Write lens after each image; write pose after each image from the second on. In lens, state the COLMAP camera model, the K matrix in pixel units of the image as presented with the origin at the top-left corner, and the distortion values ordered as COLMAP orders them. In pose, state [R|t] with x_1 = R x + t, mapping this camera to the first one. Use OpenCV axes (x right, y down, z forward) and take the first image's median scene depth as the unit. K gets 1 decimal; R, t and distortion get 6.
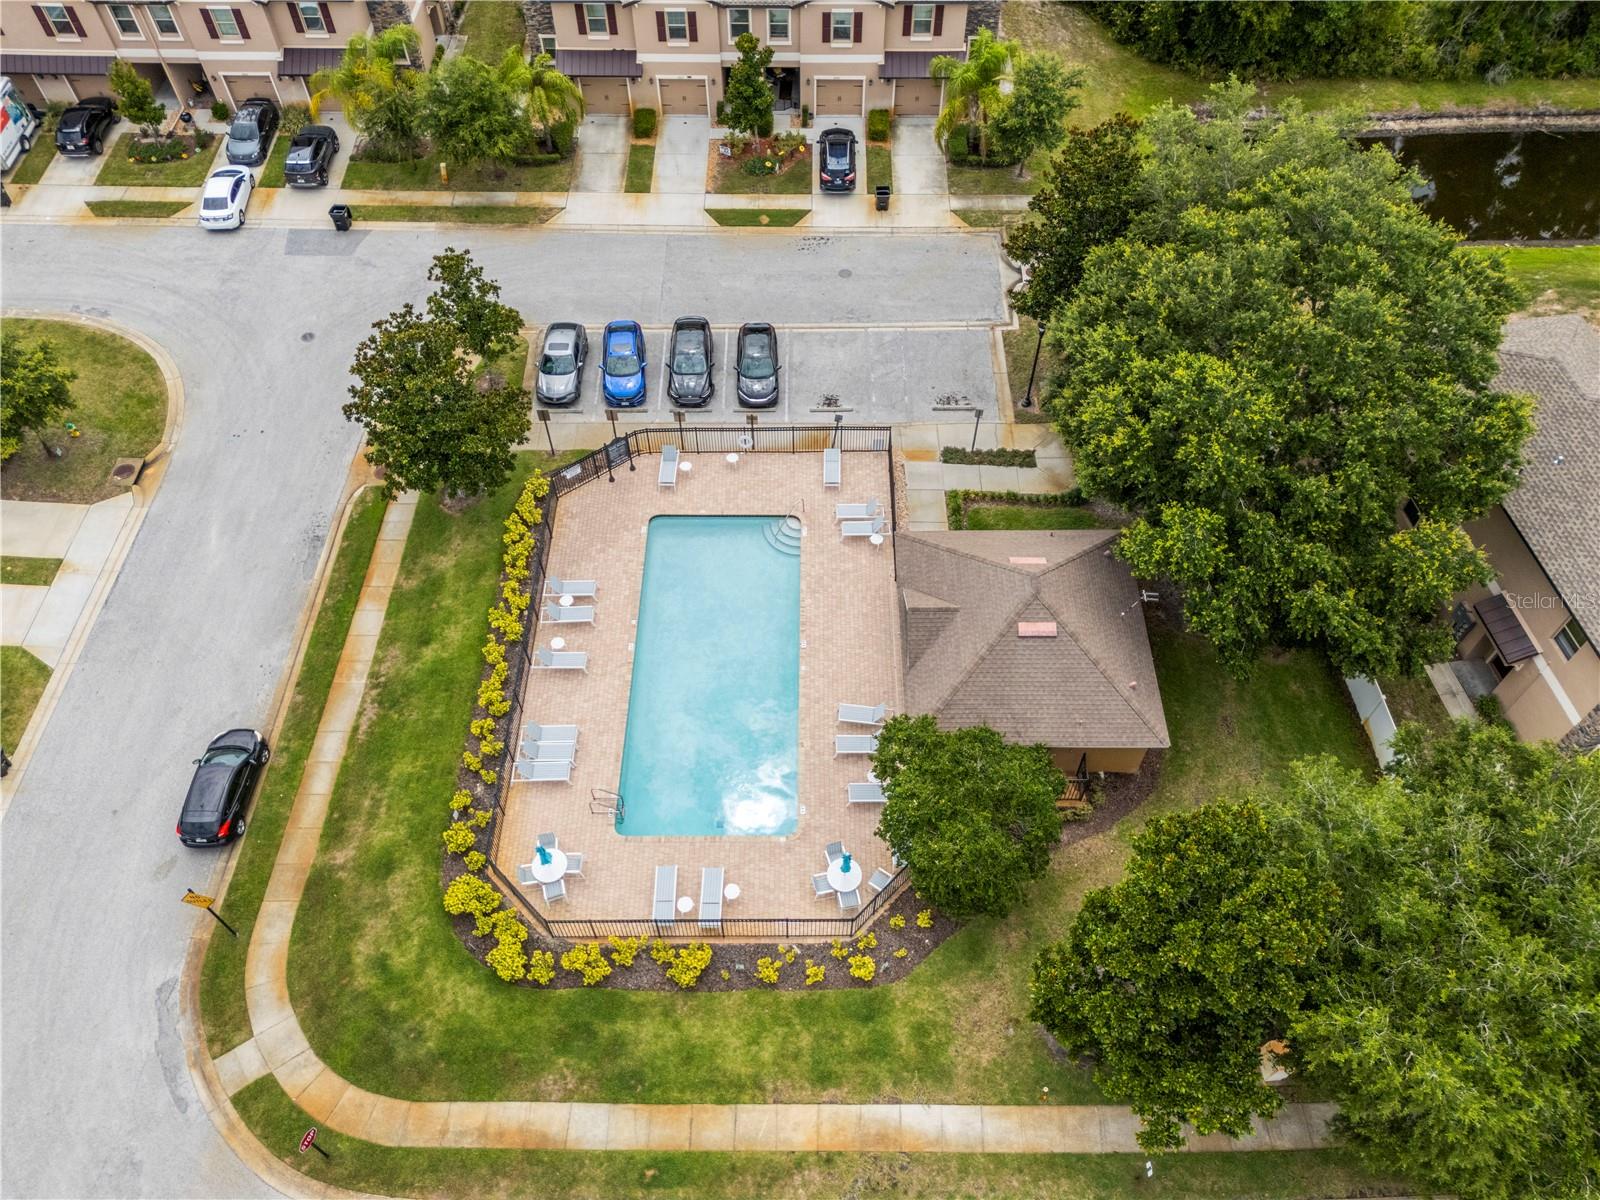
lens RADIAL K [[1186.1, 0, 800.0], [0, 1186.1, 600.0], [0, 0, 1]] dist [0.085839, -0.096501]
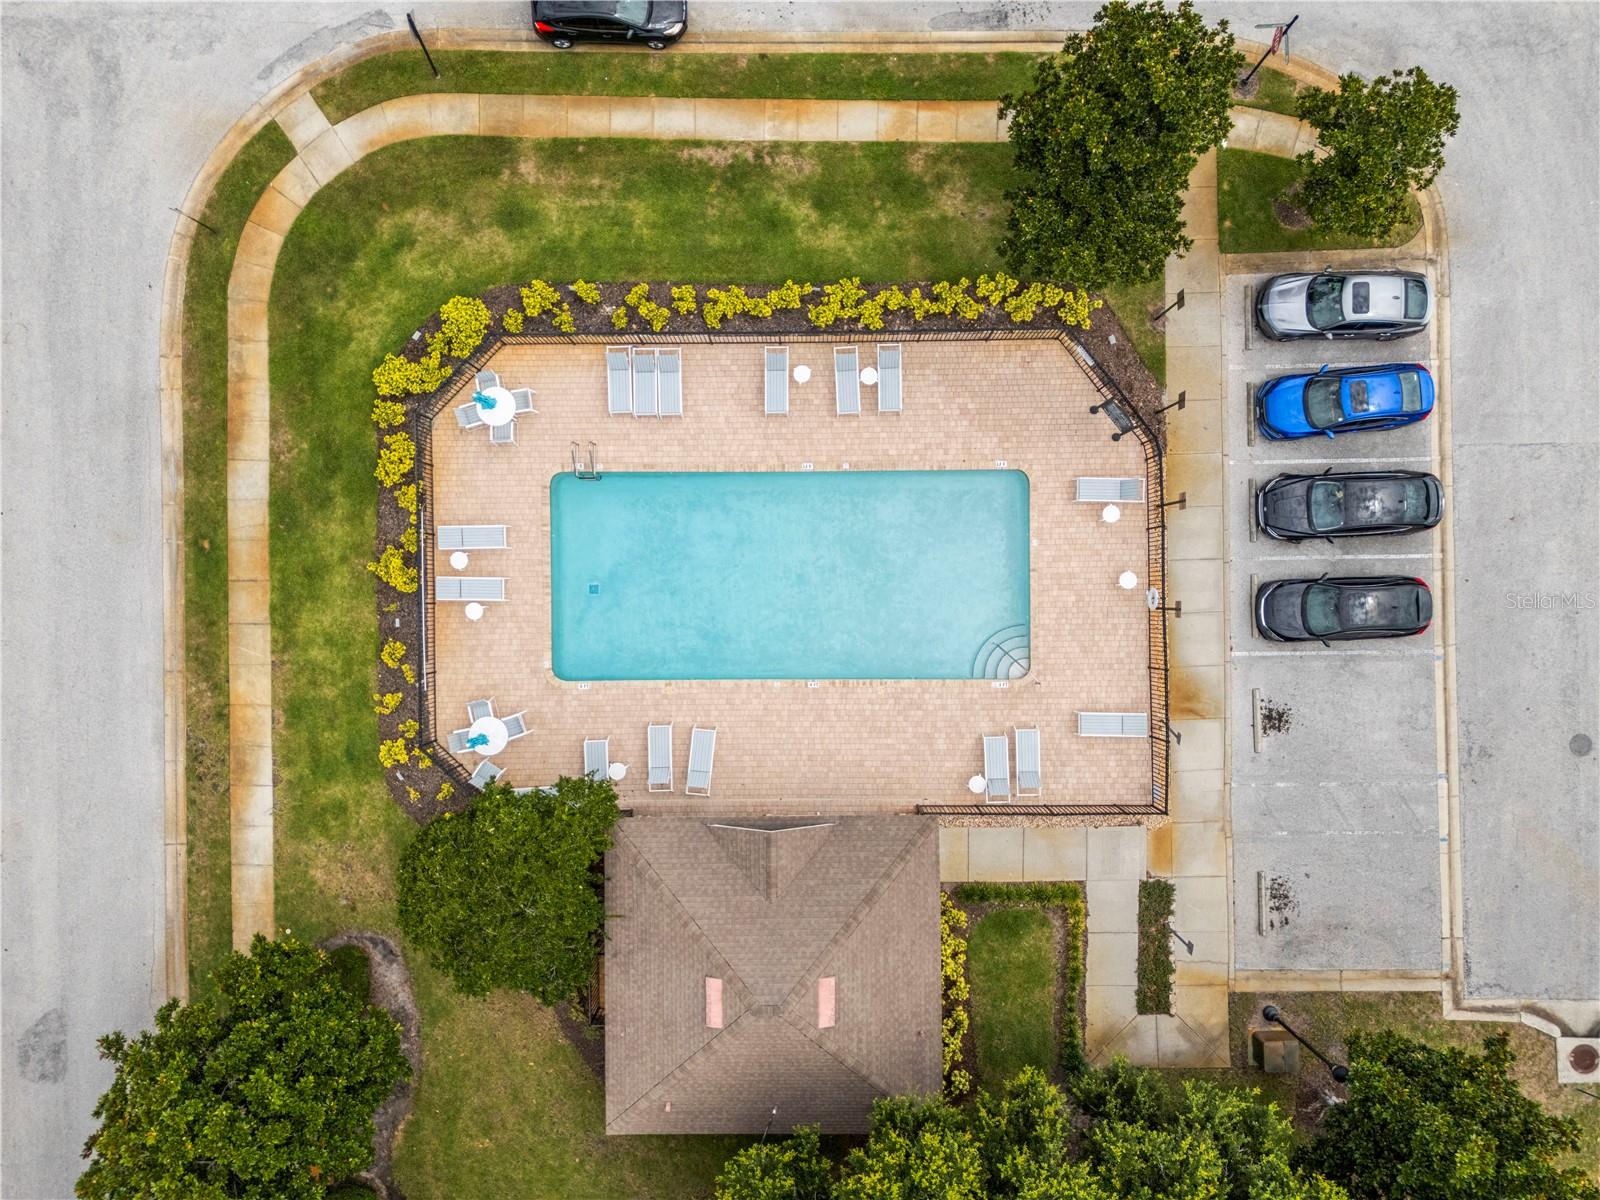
lens RADIAL K [[1186.1, 0, 800.0], [0, 1186.1, 600.0], [0, 0, 1]] dist [0.085839, -0.096501]
pose [[0.012847, 0.999867, 0.010011, -0.063011], [-0.797073, 0.004195, 0.603869, -0.443693], [0.603747, -0.015737, 0.797021, 0.375467]]
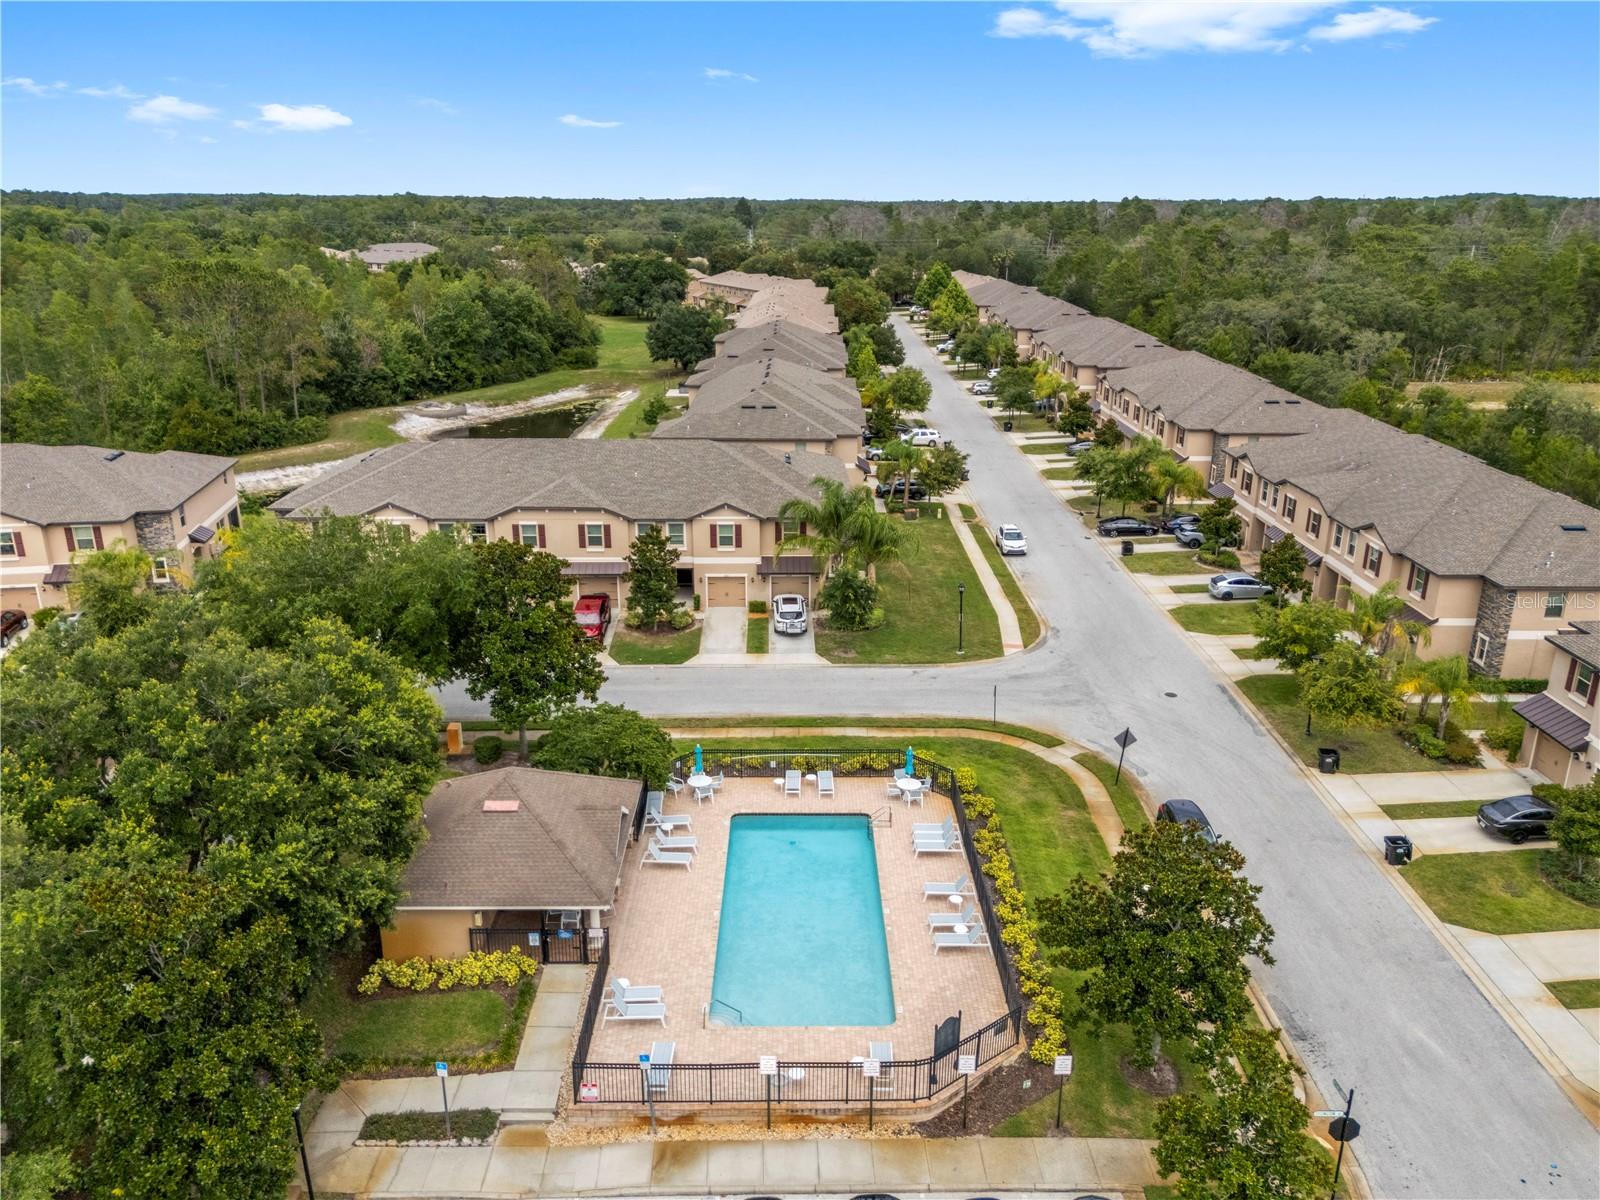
lens RADIAL K [[1186.1, 0, 800.0], [0, 1186.1, 600.0], [0, 0, 1]] dist [0.085839, -0.096501]
pose [[-0.999929, 0.003329, -0.011476, -0.058811], [-0.009917, 0.304611, 0.952425, -1.038114], [0.006666, 0.952471, -0.304556, 1.082776]]
